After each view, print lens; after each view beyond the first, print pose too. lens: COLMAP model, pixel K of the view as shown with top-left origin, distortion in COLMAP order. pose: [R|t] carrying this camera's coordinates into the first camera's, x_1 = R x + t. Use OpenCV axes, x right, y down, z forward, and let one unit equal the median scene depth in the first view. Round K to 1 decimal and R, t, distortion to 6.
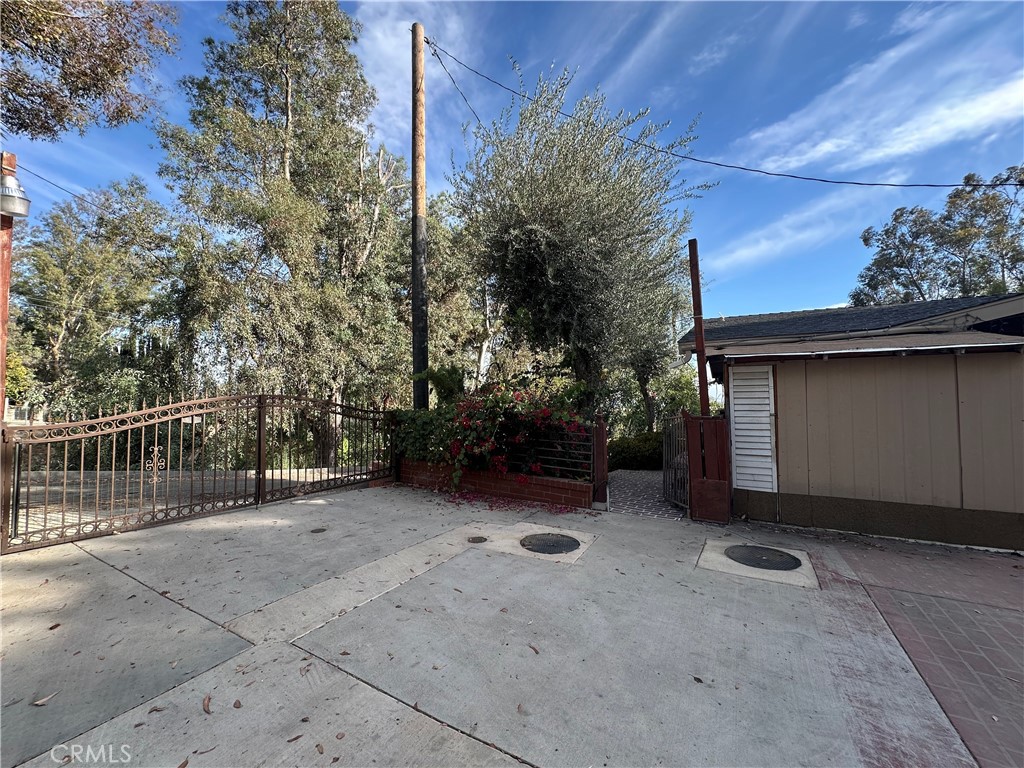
lens RADIAL K [[411.1, 0, 511.9], [0, 411.1, 383.8], [0, 0, 1]] dist [-0.000804, 0.000323]
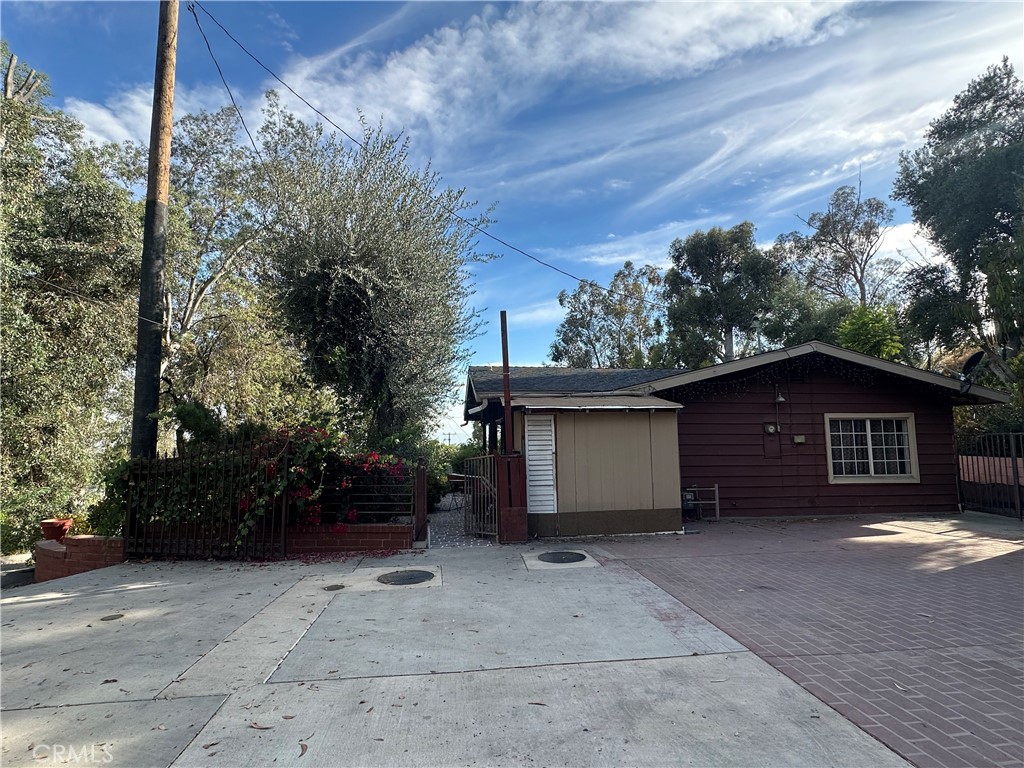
lens RADIAL K [[509.6, 0, 511.7], [0, 509.6, 386.5], [0, 0, 1]] dist [0.000320, -0.000324]
pose [[0.801332, 0.055941, 0.595599, -0.508992], [-0.013693, 0.997072, -0.075226, -0.013349], [-0.598063, 0.052125, 0.799752, -0.256127]]
